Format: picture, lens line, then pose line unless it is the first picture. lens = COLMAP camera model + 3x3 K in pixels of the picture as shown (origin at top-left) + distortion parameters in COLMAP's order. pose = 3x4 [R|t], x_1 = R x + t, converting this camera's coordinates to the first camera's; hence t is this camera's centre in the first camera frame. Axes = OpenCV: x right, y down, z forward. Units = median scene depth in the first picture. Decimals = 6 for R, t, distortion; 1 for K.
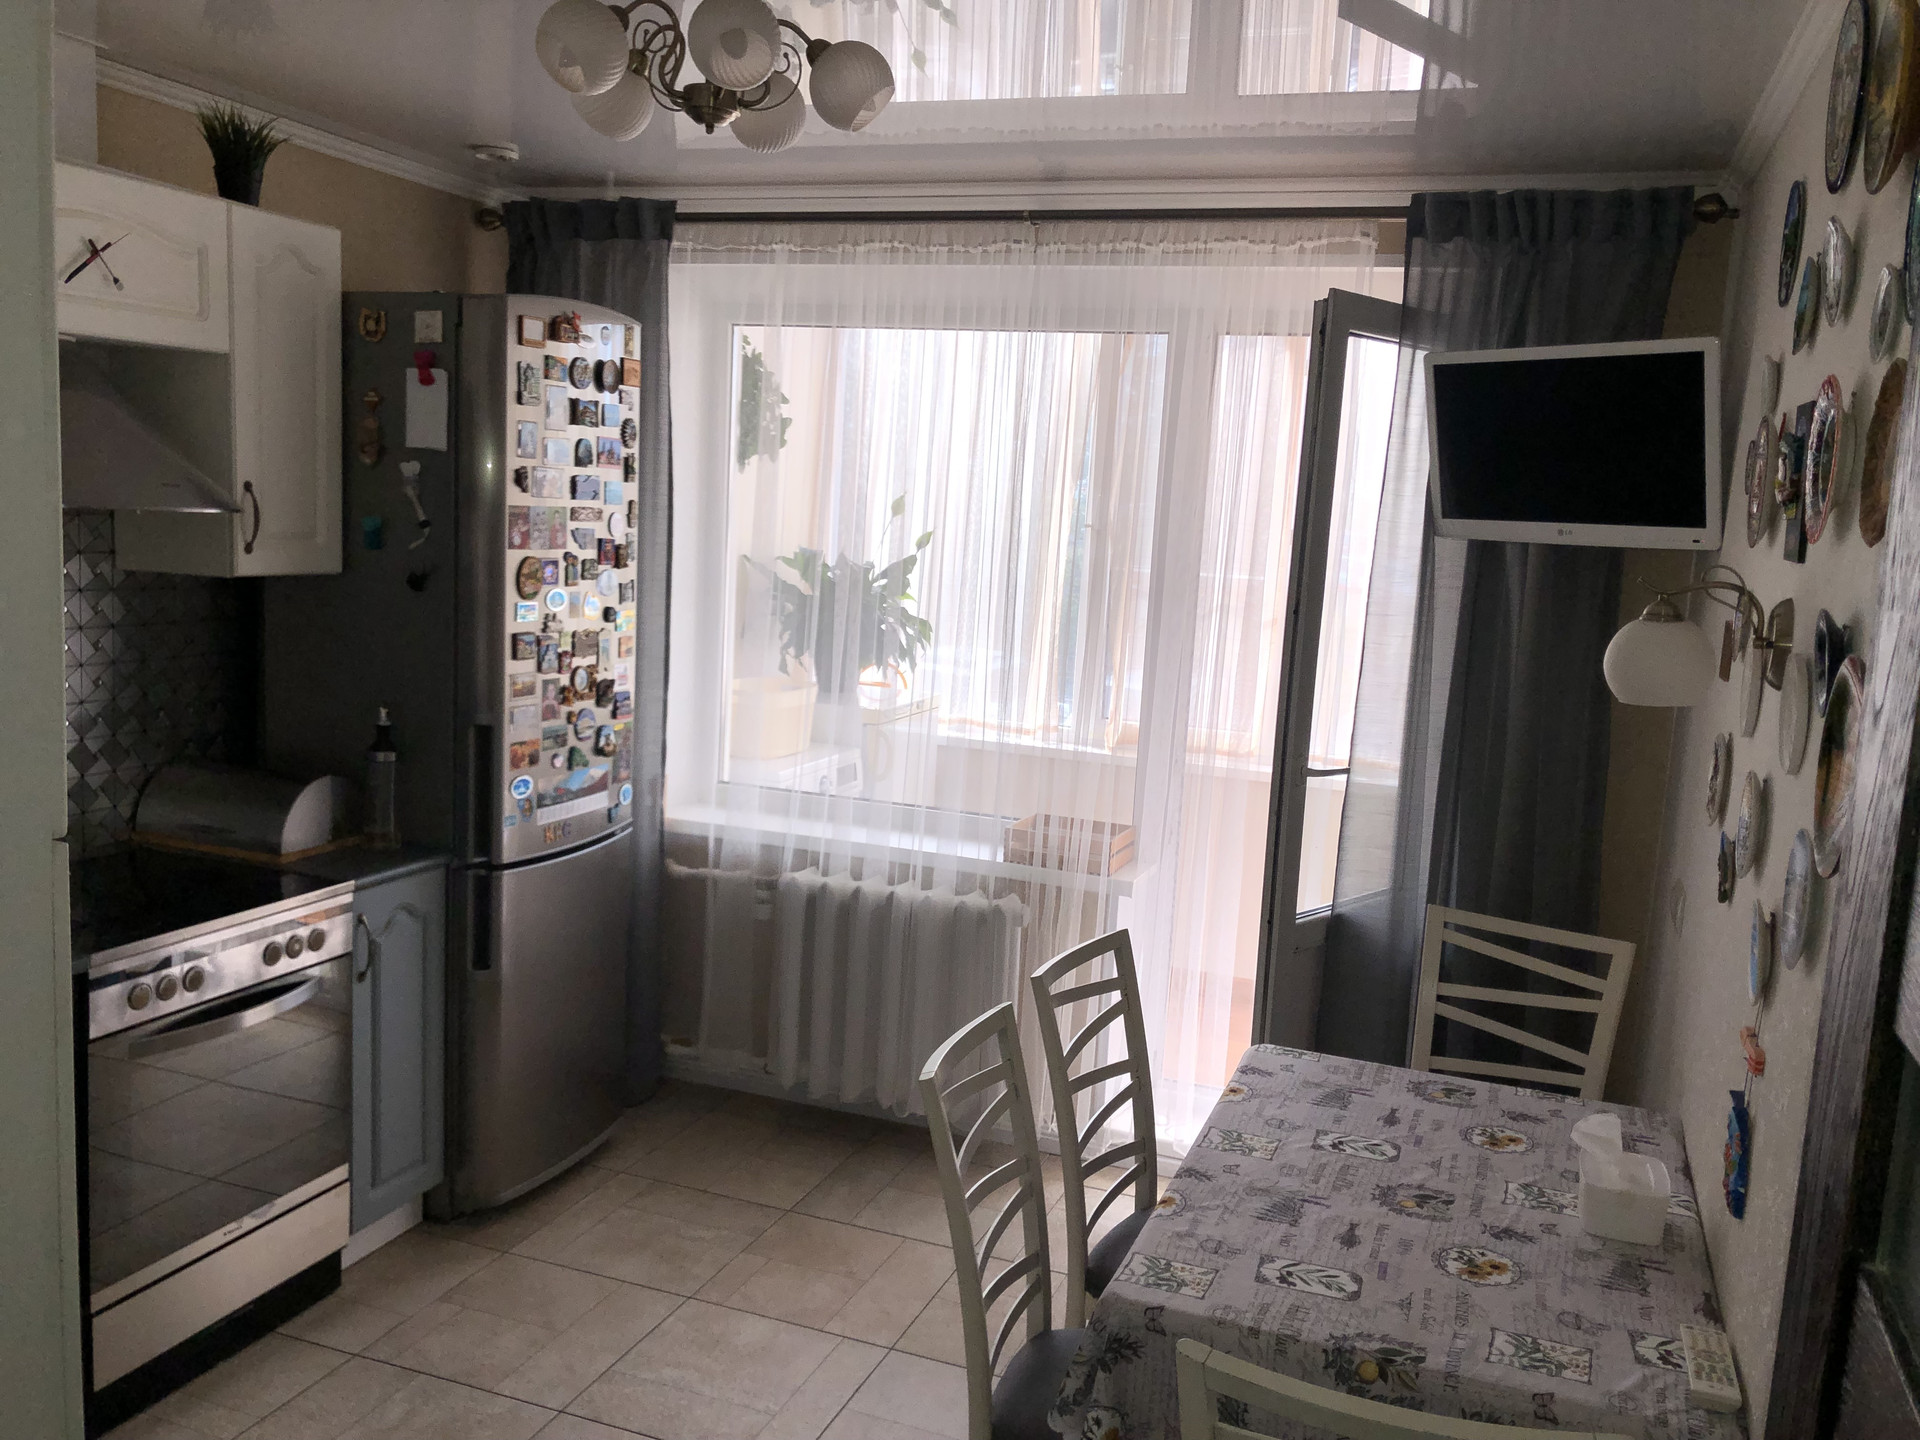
lens RADIAL K [[1585.9, 0, 960.0], [0, 1585.9, 720.0], [0, 0, 1]] dist [-0.016857, -0.002782]
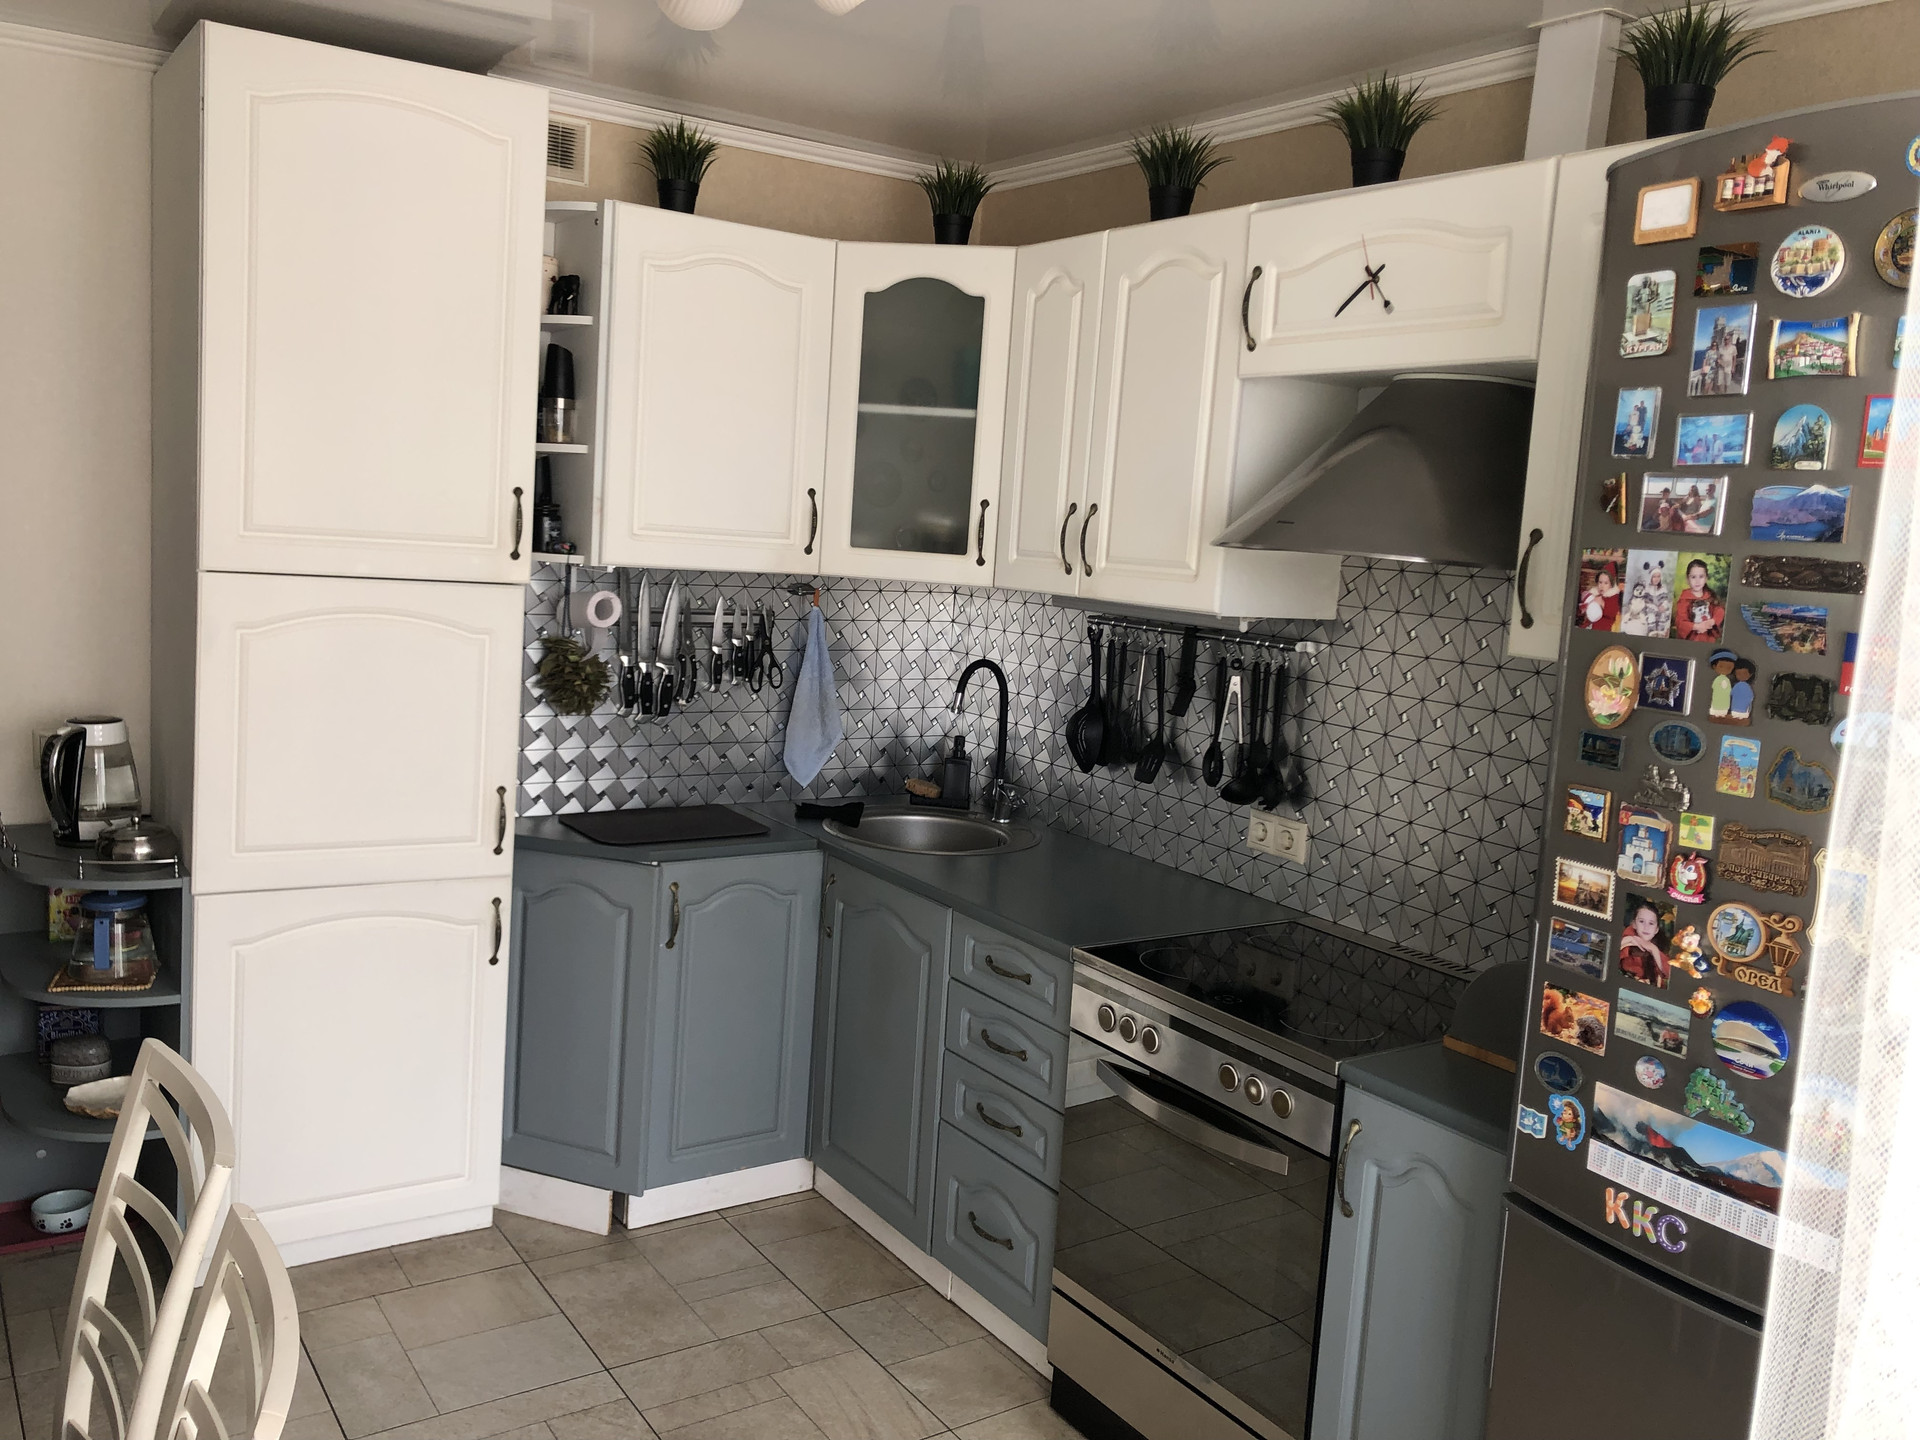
lens RADIAL K [[1585.9, 0, 960.0], [0, 1585.9, 720.0], [0, 0, 1]] dist [-0.016857, -0.002782]
pose [[-0.582848, 0.005043, -0.812566, 0.305901], [-0.212933, 0.964089, 0.158719, -0.128141], [0.784186, 0.265530, -0.560843, 1.244947]]
